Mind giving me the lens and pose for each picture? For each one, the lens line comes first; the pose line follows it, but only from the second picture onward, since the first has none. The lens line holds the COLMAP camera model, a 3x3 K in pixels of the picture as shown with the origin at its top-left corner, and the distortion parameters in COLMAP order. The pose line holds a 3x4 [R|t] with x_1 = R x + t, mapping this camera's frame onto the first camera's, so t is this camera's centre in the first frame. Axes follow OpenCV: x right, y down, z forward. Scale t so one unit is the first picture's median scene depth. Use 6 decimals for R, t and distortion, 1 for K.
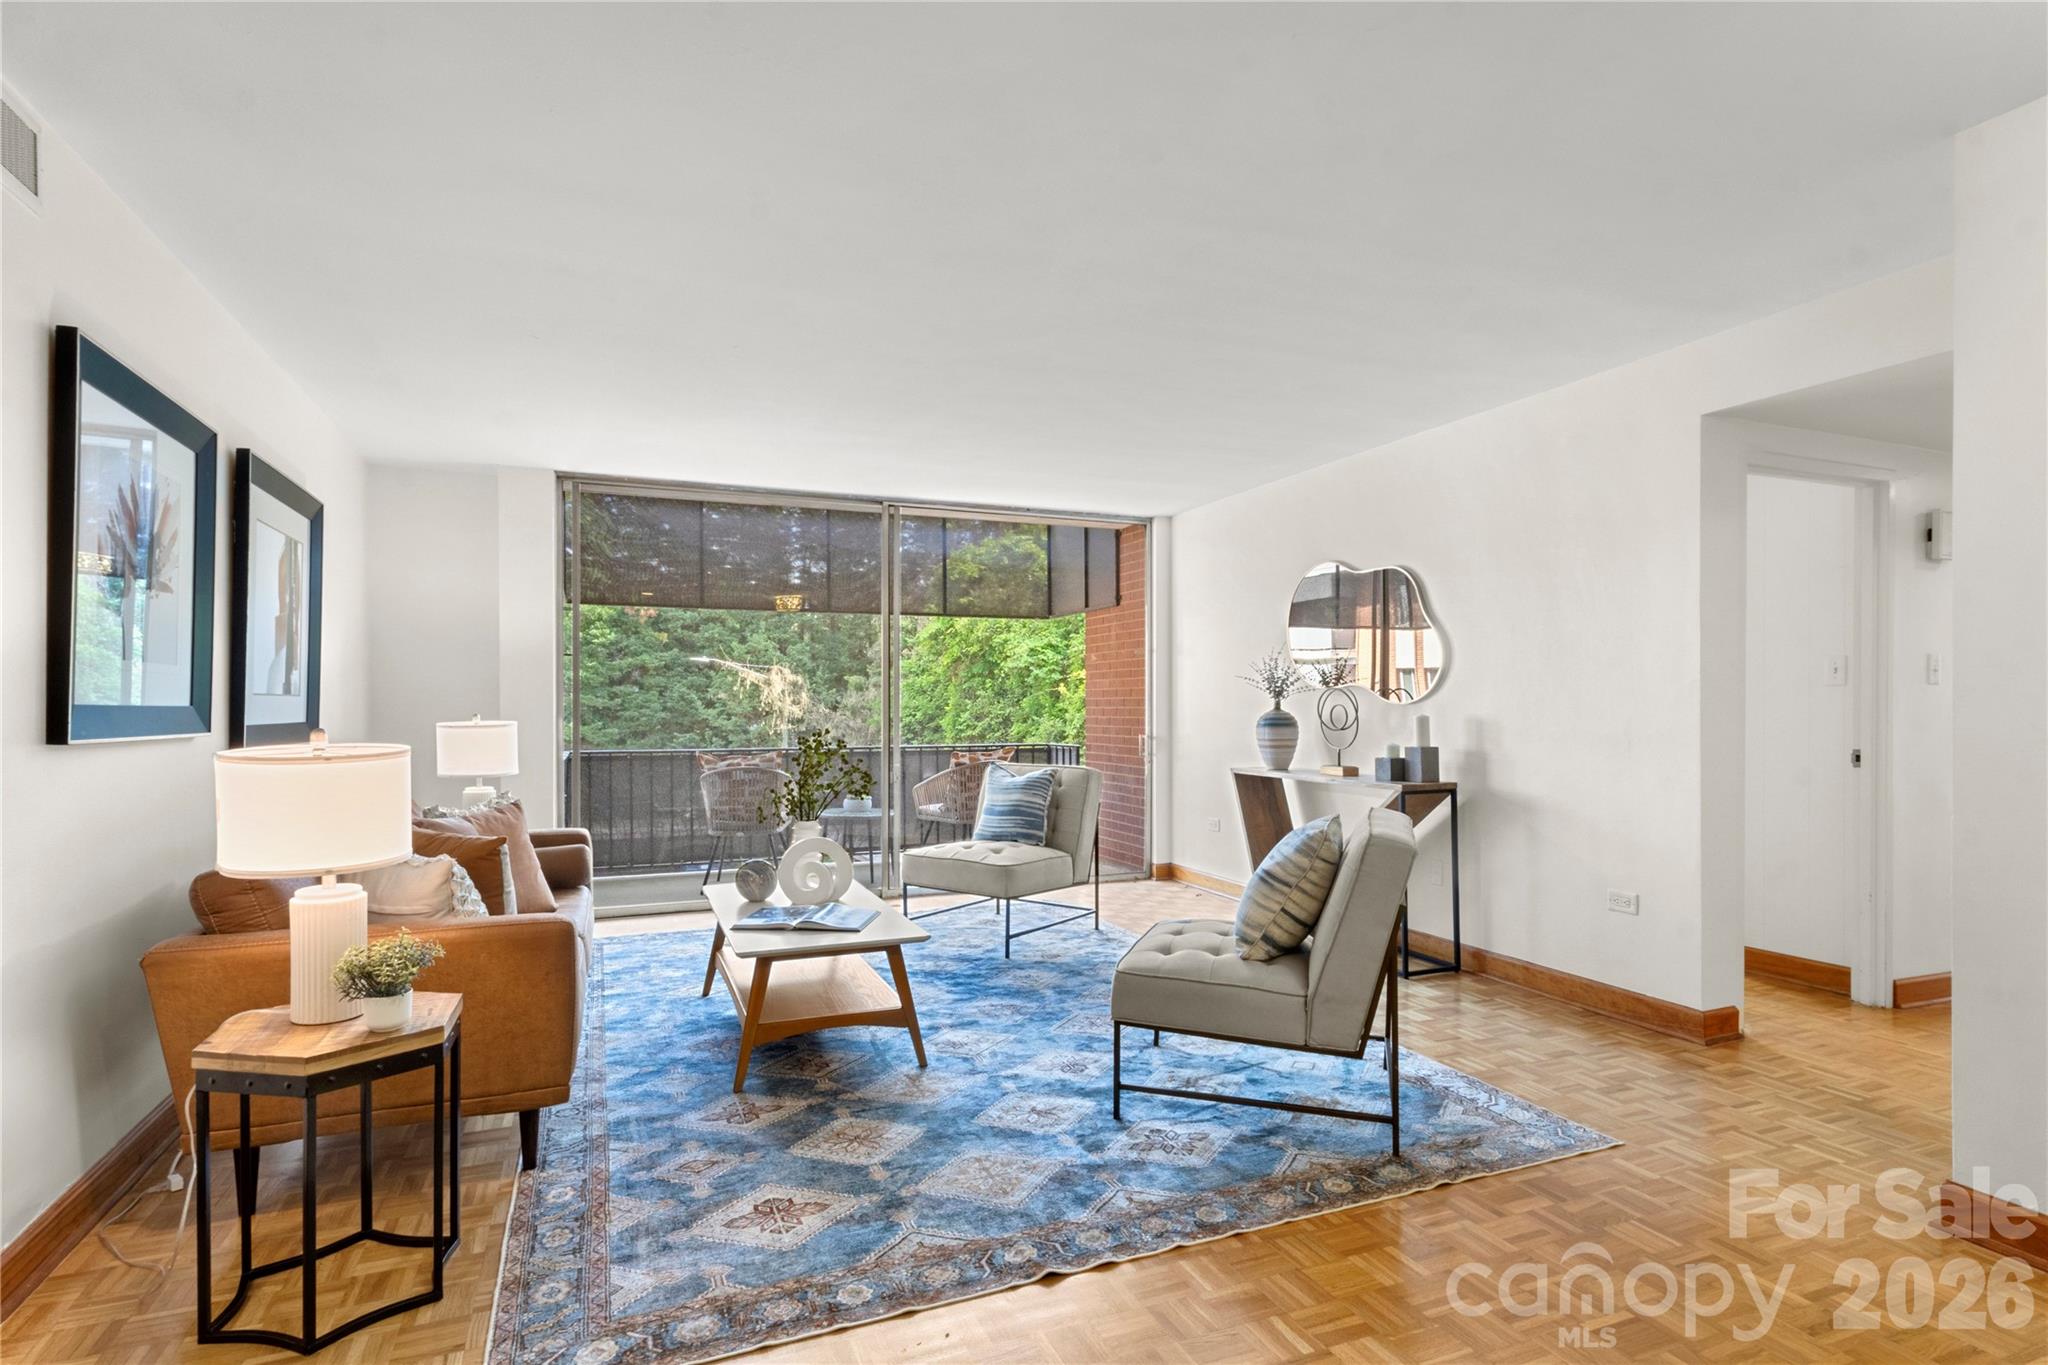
lens RADIAL K [[1048.6, 0, 1028.1], [0, 1048.6, 706.3], [0, 0, 1]] dist [0.013743, 0.000413]
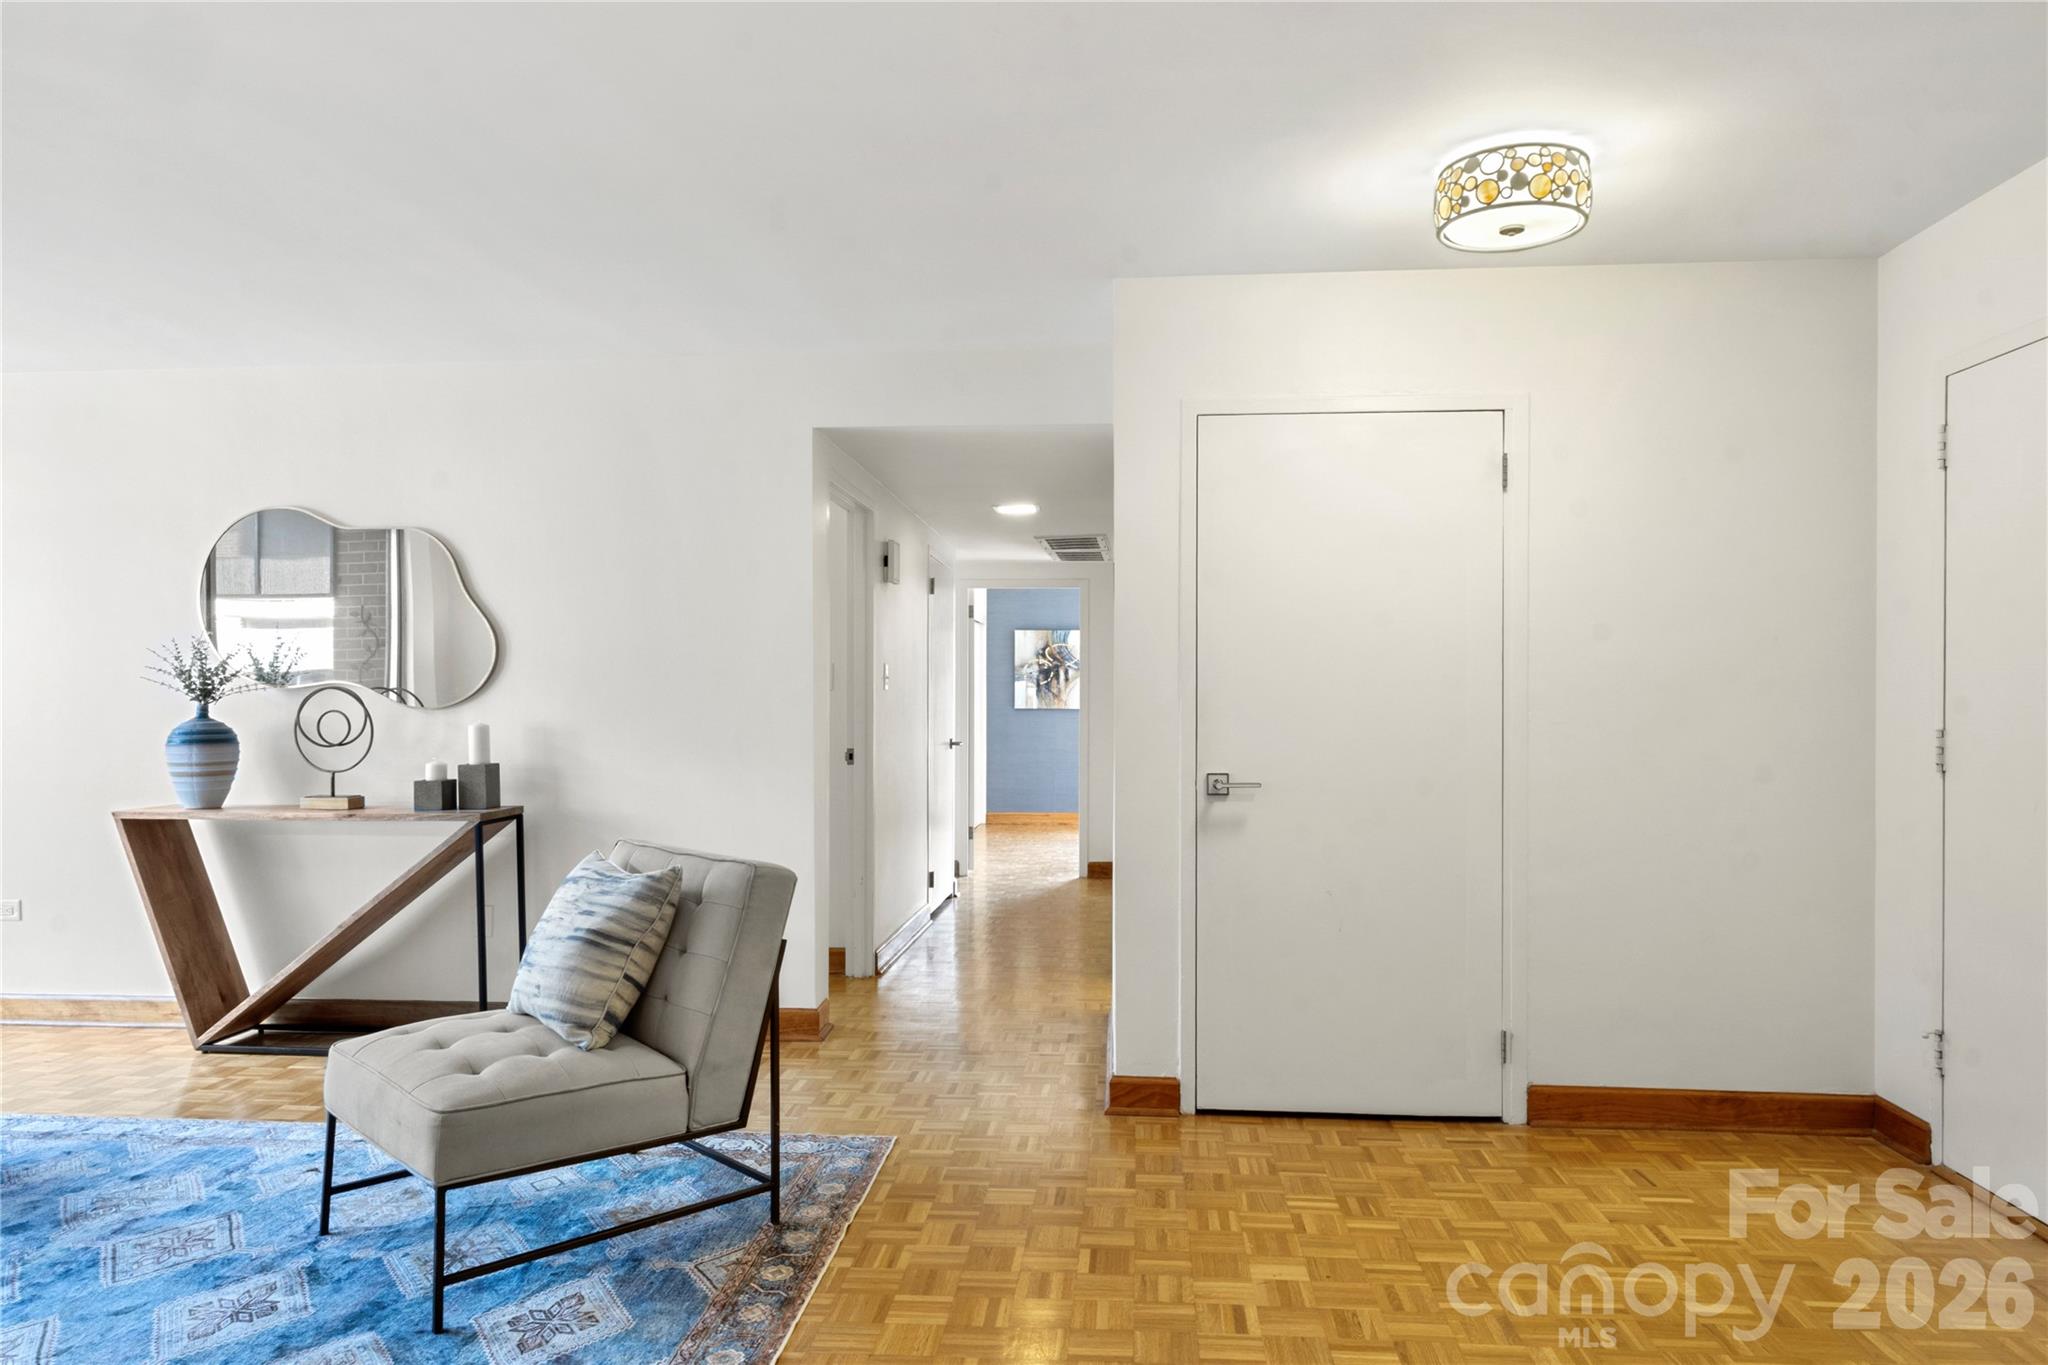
lens RADIAL K [[1336.3, 0, 1024.0], [0, 1336.3, 682.5], [0, 0, 1]] dist [0.002936, 0.000595]
pose [[0.452906, 0.010592, 0.891496, -0.506767], [0.003318, 0.999902, -0.013565, -0.011331], [-0.891552, 0.009101, 0.452826, 0.270416]]
